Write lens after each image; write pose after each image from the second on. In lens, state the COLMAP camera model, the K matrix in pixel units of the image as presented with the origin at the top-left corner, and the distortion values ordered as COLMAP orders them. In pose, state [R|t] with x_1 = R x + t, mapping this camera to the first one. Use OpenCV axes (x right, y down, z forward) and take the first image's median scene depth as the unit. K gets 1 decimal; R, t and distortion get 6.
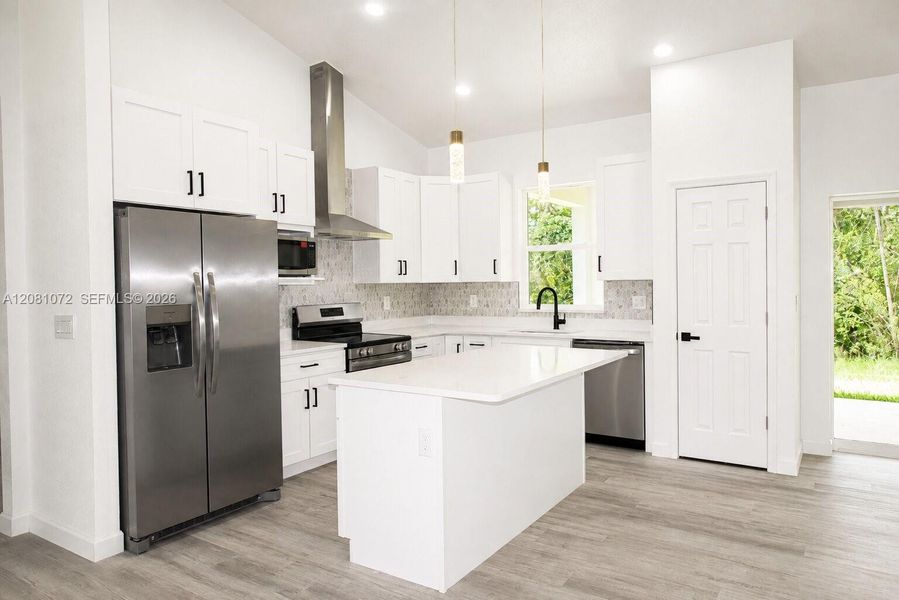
lens RADIAL K [[602.4, 0, 449.5], [0, 602.4, 300.0], [0, 0, 1]] dist [-0.034690, -0.000624]
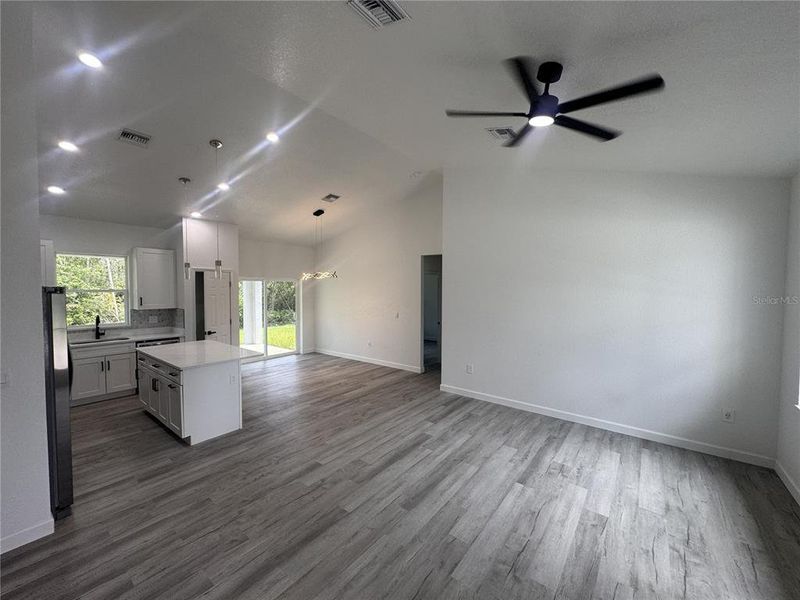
lens RADIAL K [[317.3, 0, 400.0], [0, 317.3, 300.0], [0, 0, 1]] dist [-0.000865, -0.000002]
pose [[0.094102, -0.019446, 0.995373, -0.786875], [0.032877, 0.999325, 0.016415, -0.060380], [-0.995020, 0.031181, 0.094678, 0.061400]]
